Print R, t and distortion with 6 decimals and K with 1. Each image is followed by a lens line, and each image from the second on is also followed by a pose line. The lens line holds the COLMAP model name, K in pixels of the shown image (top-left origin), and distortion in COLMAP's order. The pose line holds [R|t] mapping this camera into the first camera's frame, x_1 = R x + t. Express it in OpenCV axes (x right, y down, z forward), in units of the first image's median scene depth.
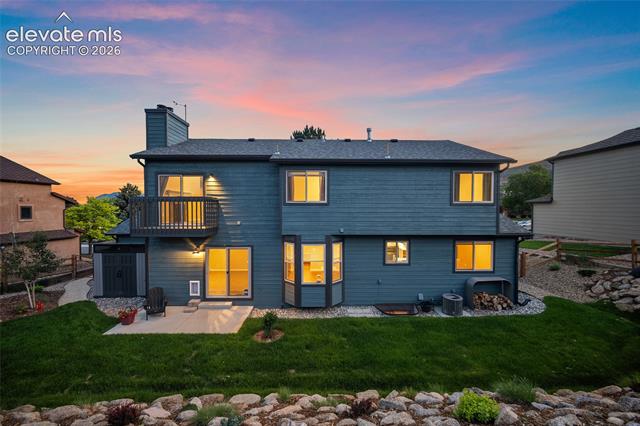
lens RADIAL K [[252.8, 0, 320.0], [0, 252.8, 213.0], [0, 0, 1]] dist [0.001650, 0.000085]
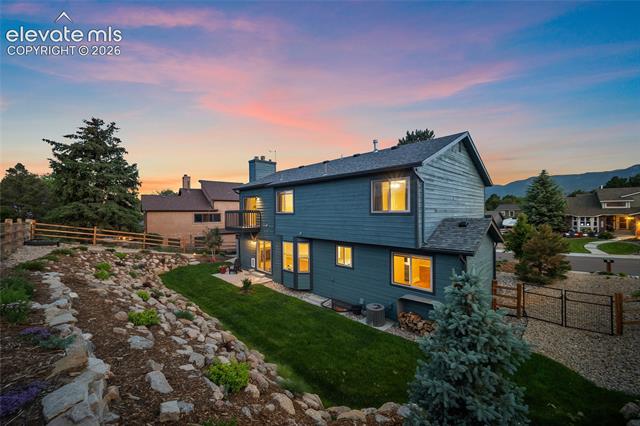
lens RADIAL K [[252.8, 0, 320.0], [0, 252.8, 213.0], [0, 0, 1]] dist [0.001650, 0.000085]
pose [[0.684076, -0.003588, -0.729402, 1.080513], [-0.004027, 0.999954, -0.008695, -0.027660], [0.729400, 0.008885, 0.684030, 0.152701]]
